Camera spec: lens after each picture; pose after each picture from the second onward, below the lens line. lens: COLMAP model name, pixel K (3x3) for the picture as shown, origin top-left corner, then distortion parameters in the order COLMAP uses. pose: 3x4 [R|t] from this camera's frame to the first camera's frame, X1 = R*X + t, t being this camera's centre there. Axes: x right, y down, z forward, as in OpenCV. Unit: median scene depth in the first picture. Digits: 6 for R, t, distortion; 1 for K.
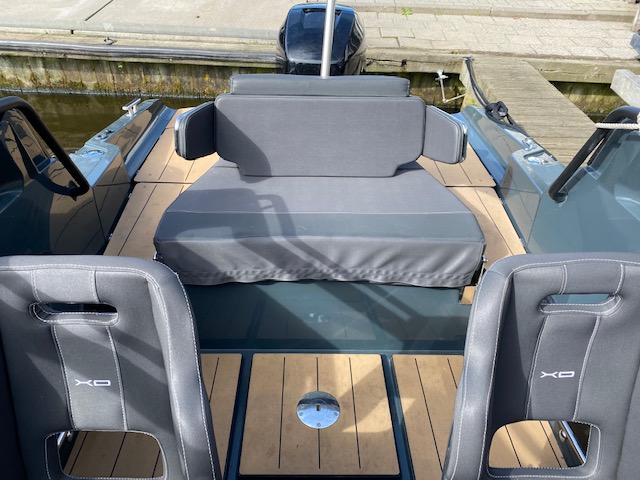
lens RADIAL K [[493.1, 0, 320.9], [0, 493.1, 236.9], [0, 0, 1]] dist [0.019372, 0.004381]
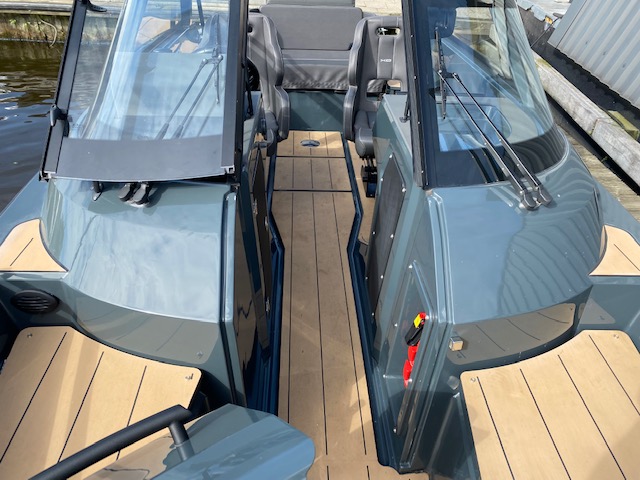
lens RADIAL K [[493.1, 0, 320.9], [0, 493.1, 236.9], [0, 0, 1]] dist [0.019372, 0.004381]
pose [[0.999863, -0.002936, 0.016260, 0.002620], [0.003106, 0.999941, -0.010394, 0.296452], [-0.016228, 0.010443, 0.999814, -0.438586]]
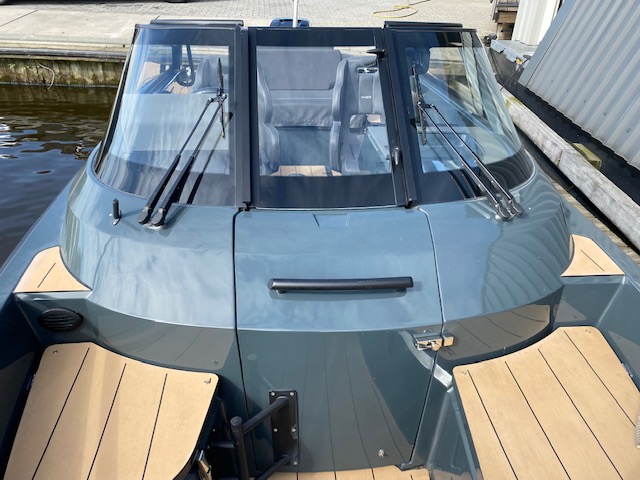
lens RADIAL K [[493.1, 0, 320.9], [0, 493.1, 236.9], [0, 0, 1]] dist [0.019372, 0.004381]
pose [[0.997773, -0.033768, 0.057522, -0.011750], [0.038588, 0.995645, -0.084866, 0.311744], [-0.054405, 0.086897, 0.994731, -0.470432]]
